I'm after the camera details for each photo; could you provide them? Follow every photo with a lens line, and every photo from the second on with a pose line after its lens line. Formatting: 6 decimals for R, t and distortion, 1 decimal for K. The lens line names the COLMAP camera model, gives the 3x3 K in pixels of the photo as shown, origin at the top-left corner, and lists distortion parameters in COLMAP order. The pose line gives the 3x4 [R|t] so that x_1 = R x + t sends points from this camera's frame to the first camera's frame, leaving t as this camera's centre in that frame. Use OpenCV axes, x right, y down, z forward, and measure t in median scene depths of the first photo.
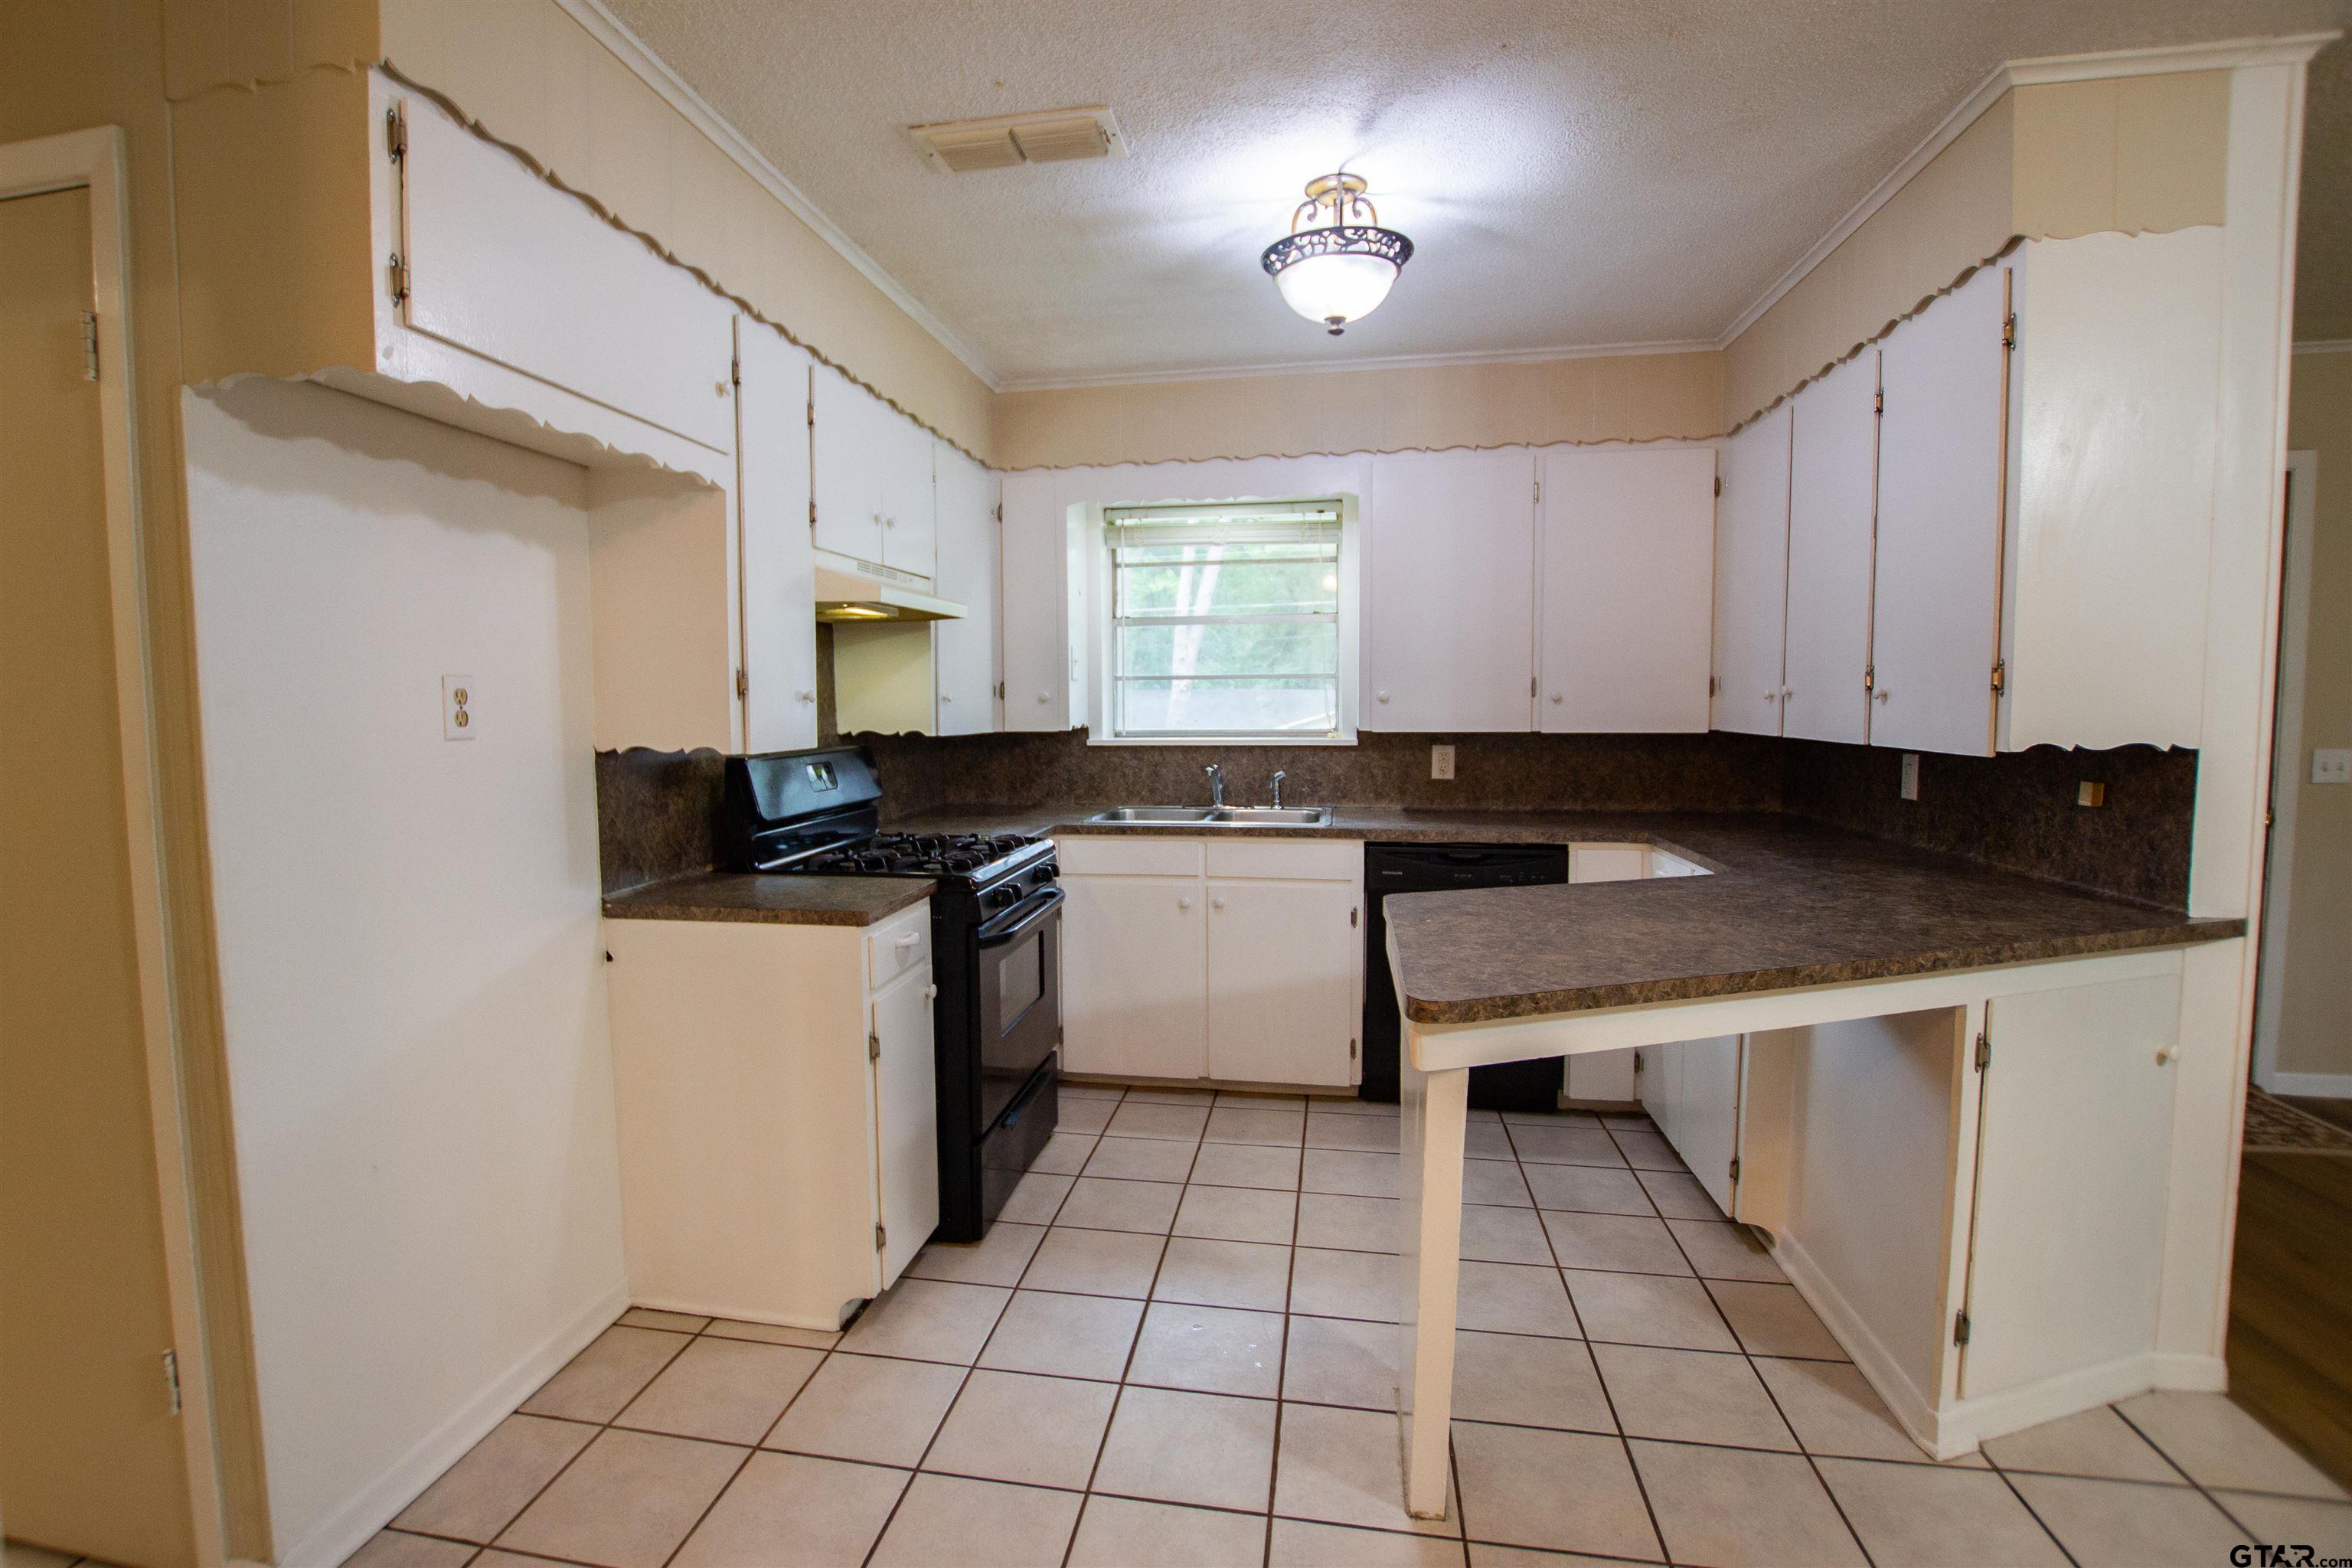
lens RADIAL K [[1113.0, 0, 1114.7], [0, 1113.0, 778.3], [0, 0, 1]] dist [-0.027050, 0.000284]
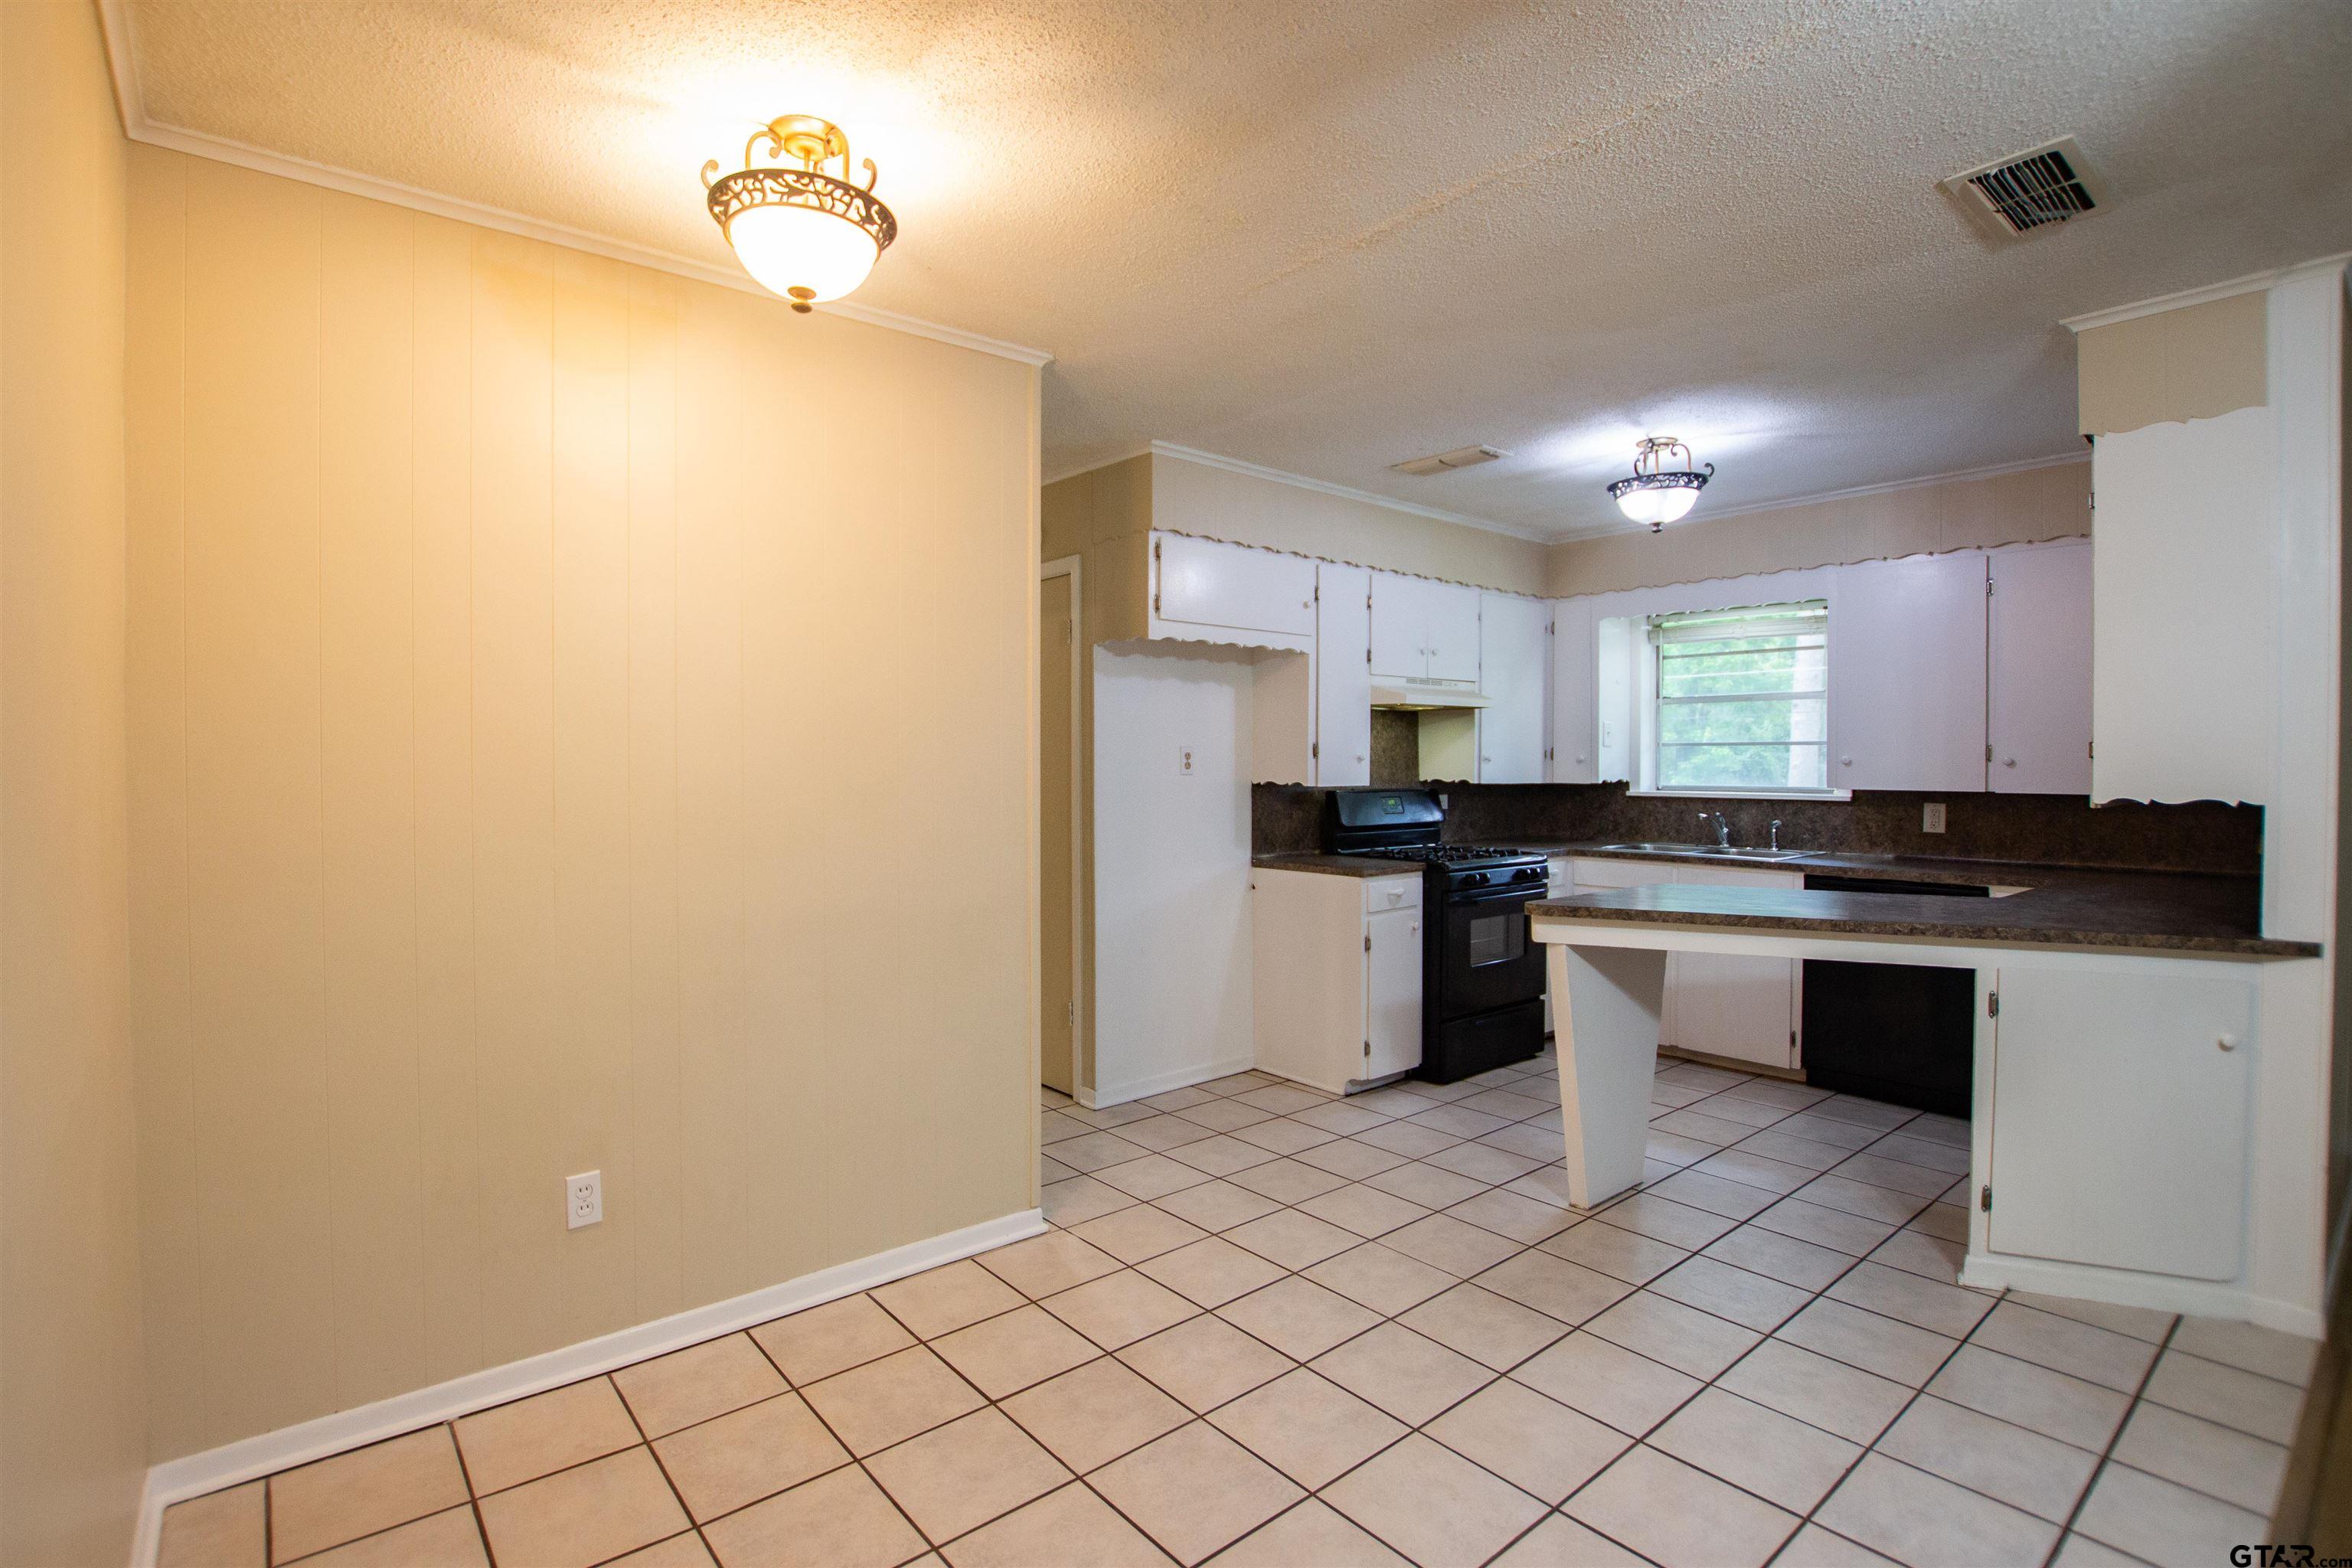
lens RADIAL K [[1106.0, 0, 1124.4], [0, 1106.0, 781.1], [0, 0, 1]] dist [-0.028283, 0.000487]
pose [[0.765603, 0.020854, -0.642975, 0.468864], [-0.053133, 0.998109, -0.030895, 0.033165], [0.641115, 0.057816, 0.765264, -0.499524]]
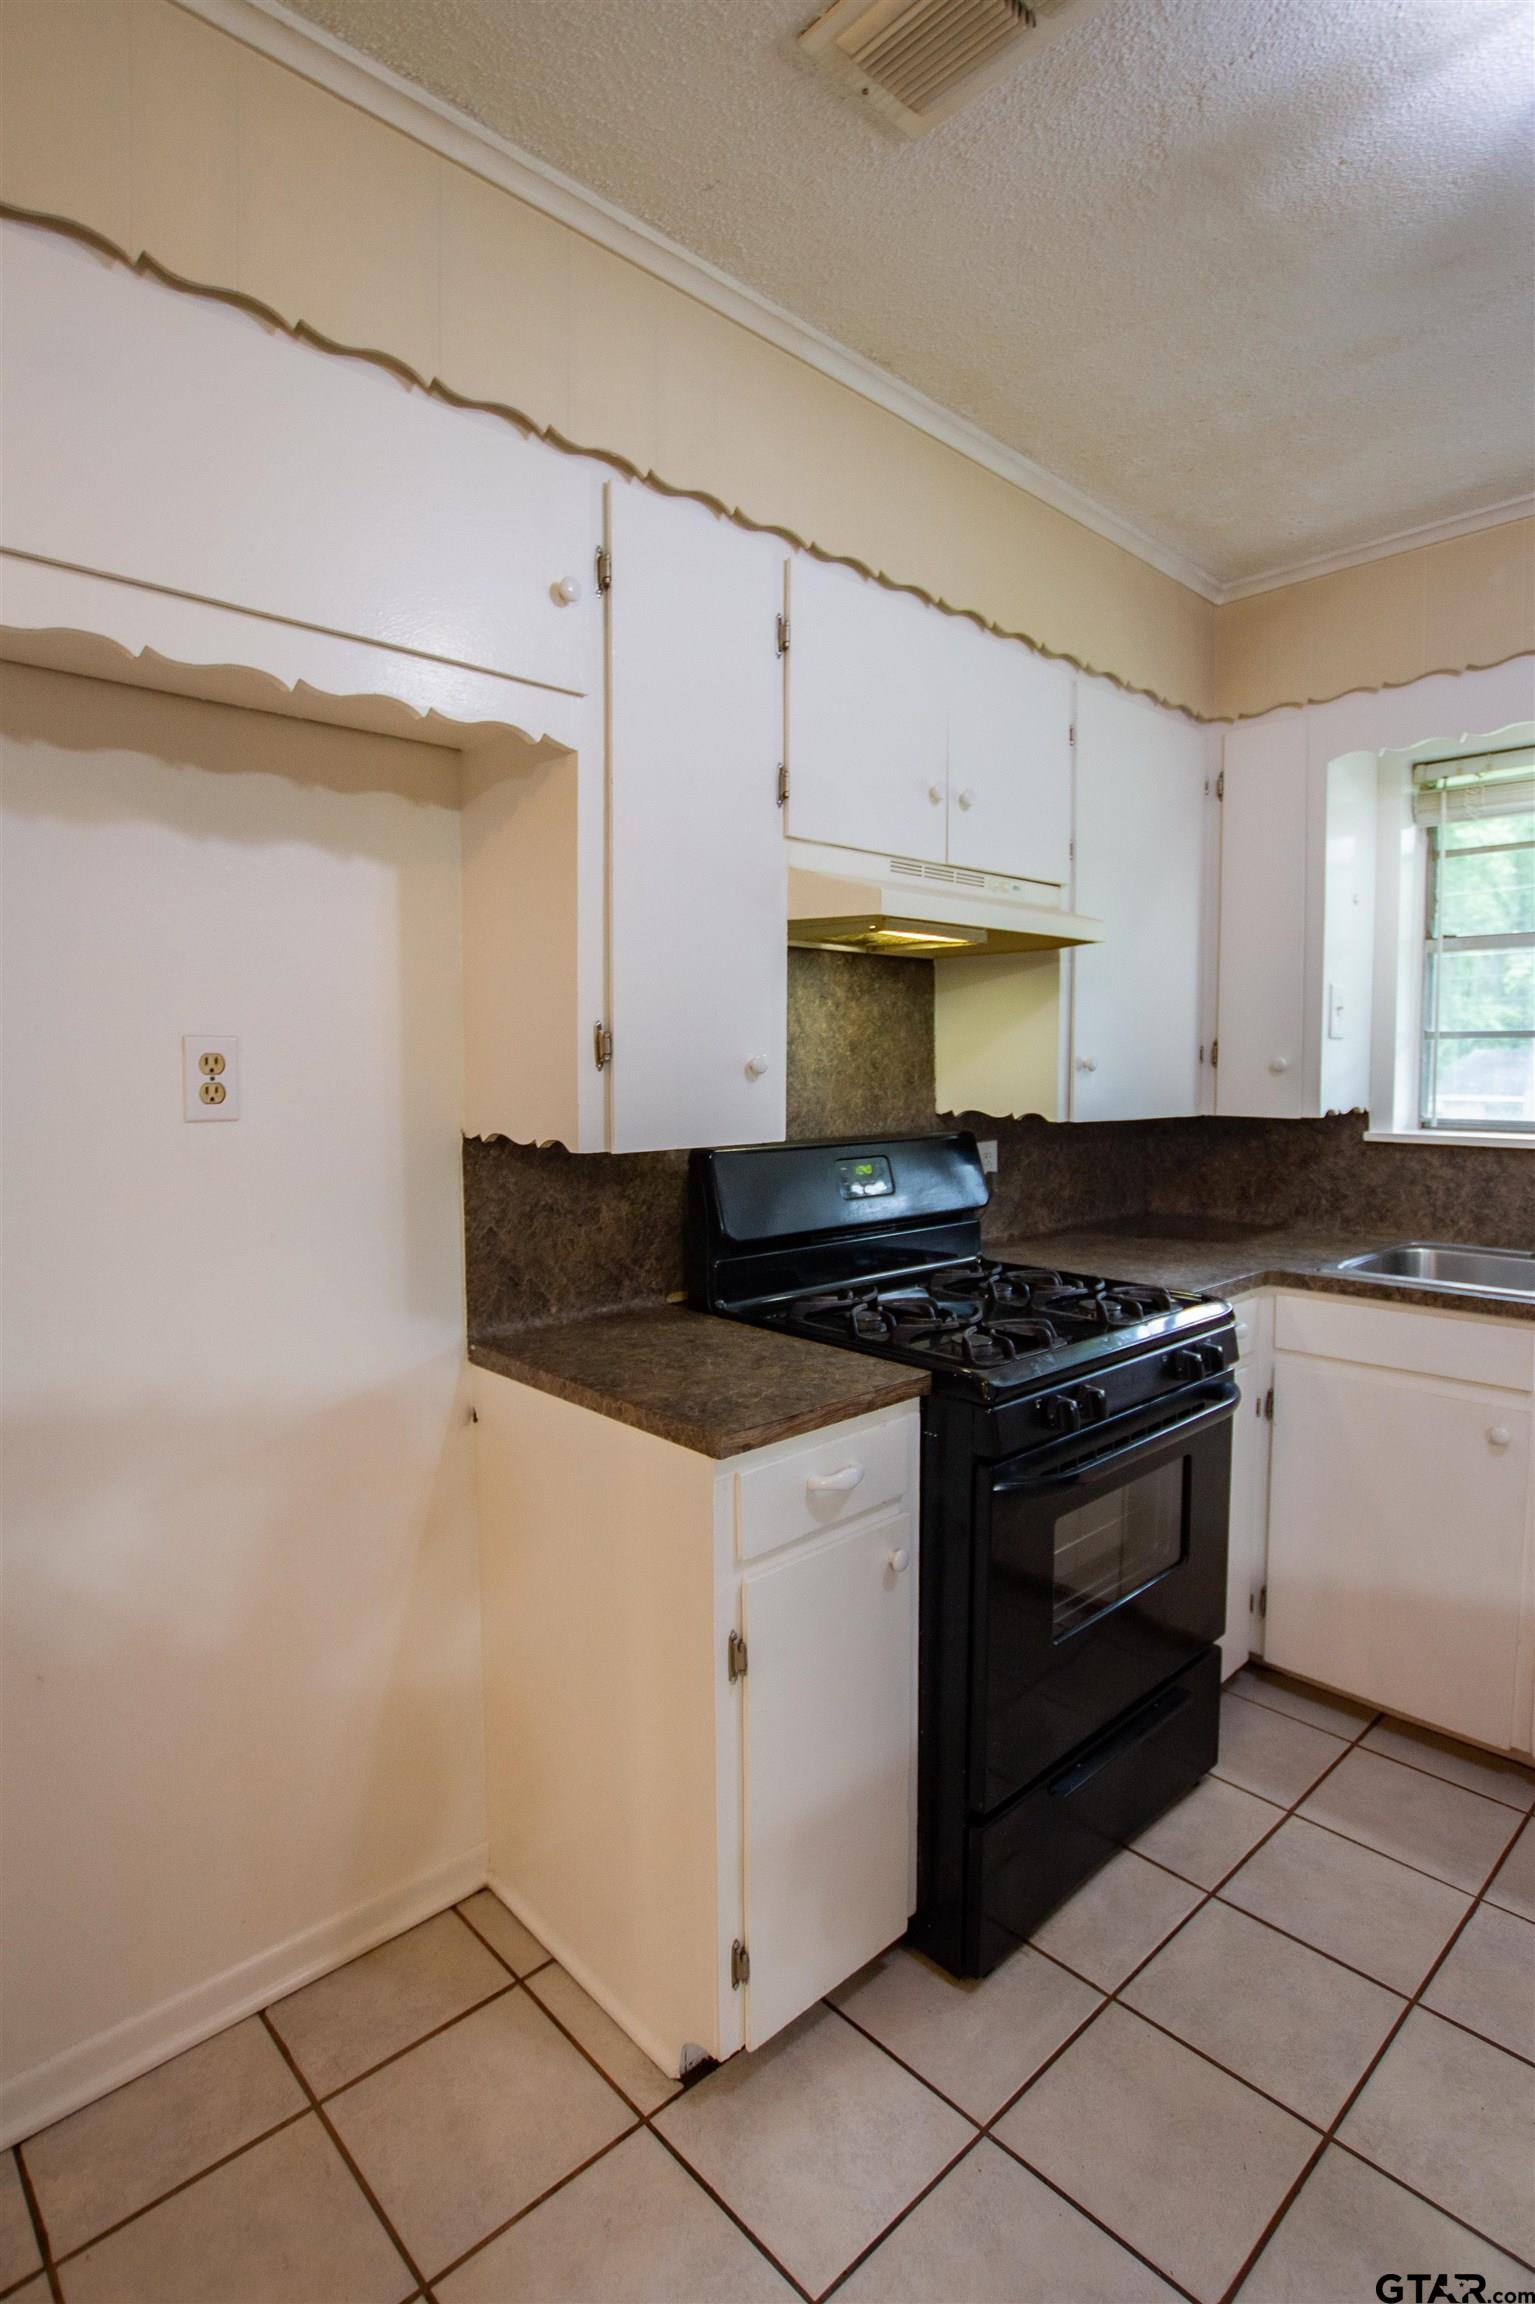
lens RADIAL K [[1140.6, 0, 755.5], [0, 1140.6, 1131.7], [0, 0, 1]] dist [-0.029080, 0.001349]
pose [[0.808472, 0.044717, -0.586833, 0.095545], [-0.047593, 0.998811, 0.010542, -0.032595], [0.586607, 0.019407, 0.809639, 0.360491]]
